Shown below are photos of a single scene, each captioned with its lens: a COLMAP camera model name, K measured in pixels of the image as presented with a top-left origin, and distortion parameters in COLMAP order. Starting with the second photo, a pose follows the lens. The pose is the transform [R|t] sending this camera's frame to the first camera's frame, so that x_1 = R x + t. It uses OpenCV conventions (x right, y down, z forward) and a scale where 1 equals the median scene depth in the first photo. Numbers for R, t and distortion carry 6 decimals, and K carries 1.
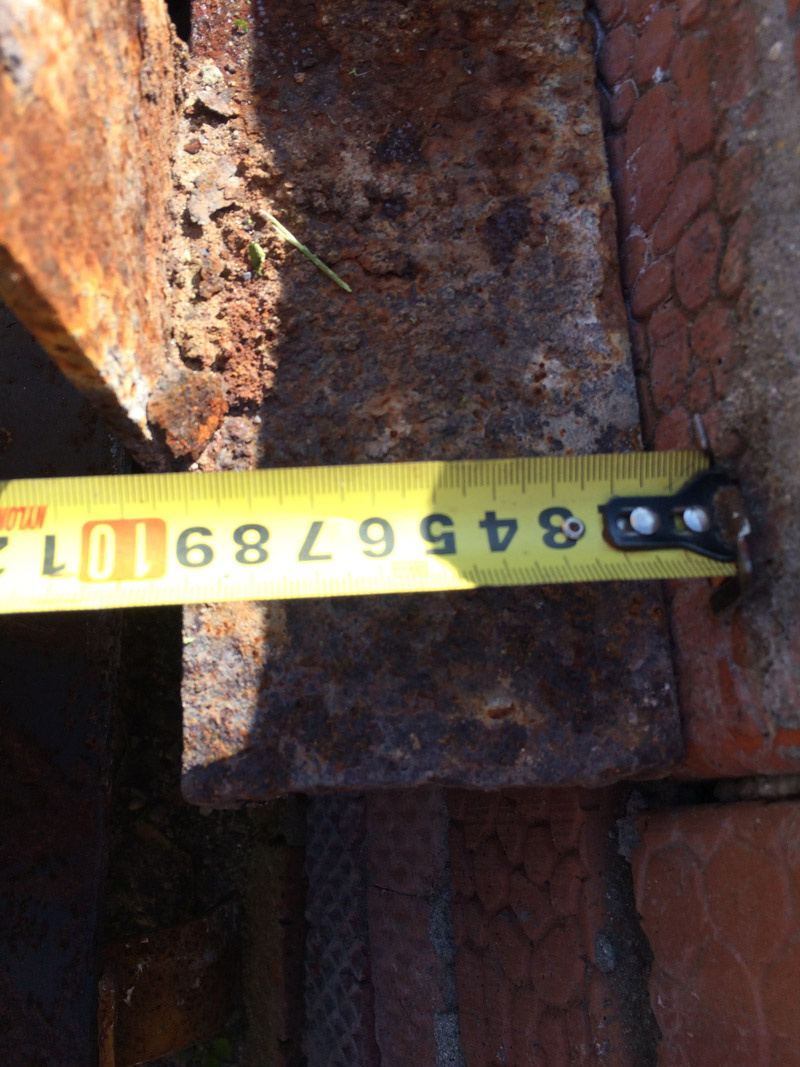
lens RADIAL K [[923.8, 0, 392.7], [0, 923.8, 524.8], [0, 0, 1]] dist [0.077489, -0.109962]
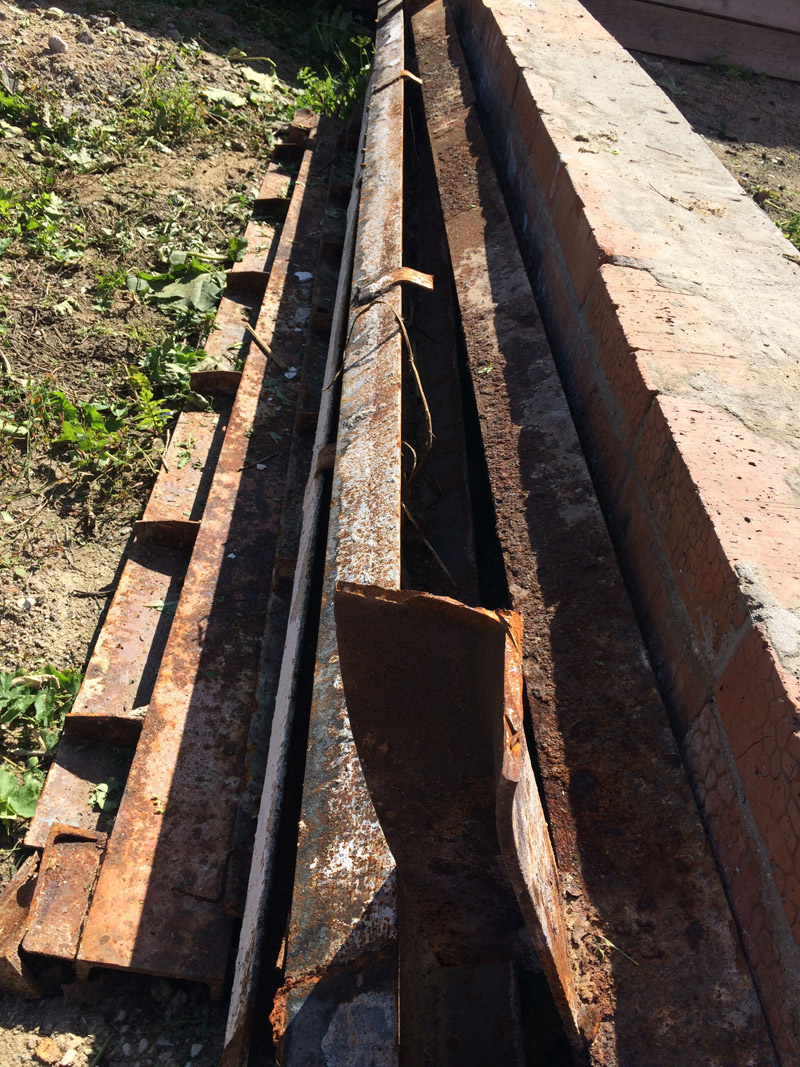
lens RADIAL K [[923.8, 0, 392.7], [0, 923.8, 524.8], [0, 0, 1]] dist [0.077489, -0.109962]
pose [[0.969543, -0.171074, -0.175272, -0.042745], [0.045289, 0.828509, -0.558142, 0.165269], [0.240698, 0.533205, 0.811022, -1.993173]]
